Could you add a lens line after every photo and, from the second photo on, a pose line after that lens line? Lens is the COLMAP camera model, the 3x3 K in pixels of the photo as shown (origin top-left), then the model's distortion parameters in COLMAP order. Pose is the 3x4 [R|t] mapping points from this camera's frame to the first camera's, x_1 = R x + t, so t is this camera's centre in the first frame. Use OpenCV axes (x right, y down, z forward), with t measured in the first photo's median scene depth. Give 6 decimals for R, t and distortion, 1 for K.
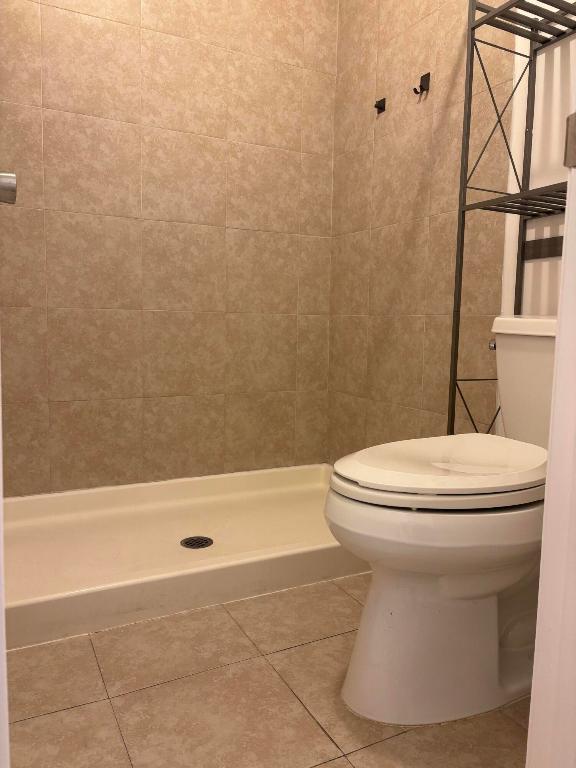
lens RADIAL K [[580.4, 0, 287.0], [0, 580.4, 380.1], [0, 0, 1]] dist [0.023321, -0.008996]
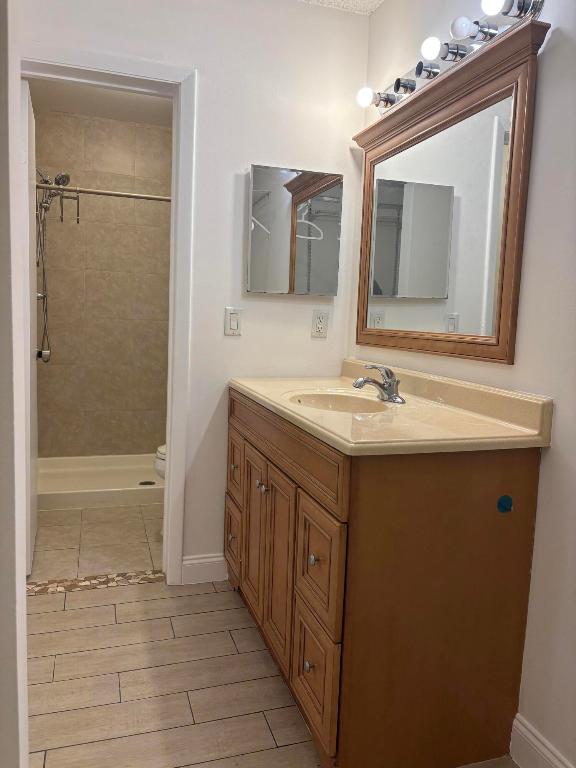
lens RADIAL K [[580.4, 0, 288.2], [0, 580.4, 385.8], [0, 0, 1]] dist [0.023321, -0.008996]
pose [[0.987197, 0.043970, -0.153327, 0.592644], [-0.040920, 0.998898, 0.022992, -0.125550], [0.154169, -0.016423, 0.987908, -0.880846]]
